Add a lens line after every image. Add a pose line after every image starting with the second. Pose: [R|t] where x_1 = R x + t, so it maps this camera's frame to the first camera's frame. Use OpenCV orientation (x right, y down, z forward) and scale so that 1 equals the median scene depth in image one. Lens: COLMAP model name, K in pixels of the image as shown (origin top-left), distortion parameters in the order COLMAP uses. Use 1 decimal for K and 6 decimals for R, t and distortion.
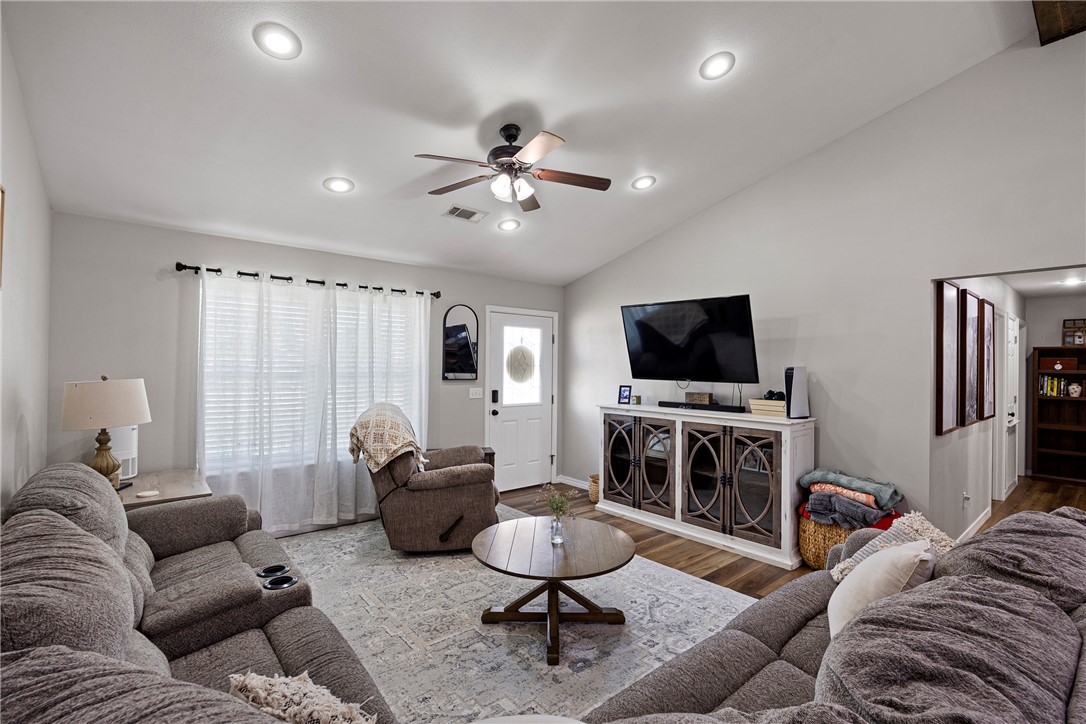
lens RADIAL K [[497.2, 0, 547.4], [0, 497.2, 363.3], [0, 0, 1]] dist [0.001387, 0.000076]
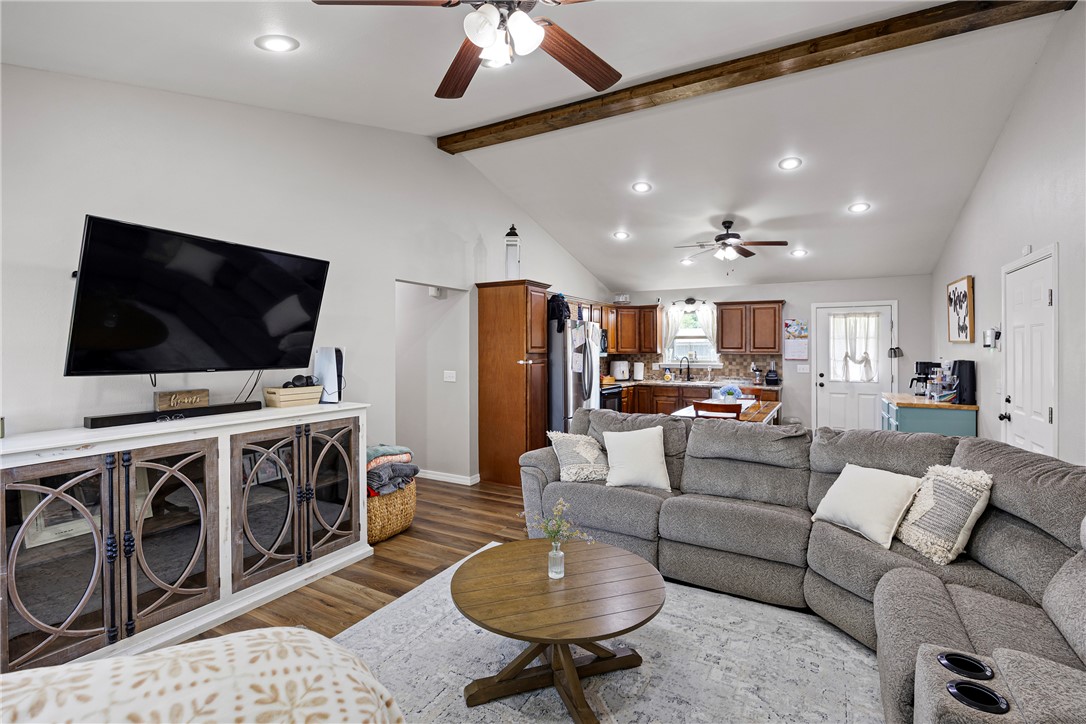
lens RADIAL K [[497.2, 0, 550.1], [0, 497.2, 352.0], [0, 0, 1]] dist [0.001387, 0.000076]
pose [[-0.351488, -0.012538, 0.936108, -0.477977], [-0.003094, 0.999920, 0.012231, 0.002445], [-0.936187, 0.001403, -0.351499, 0.880651]]
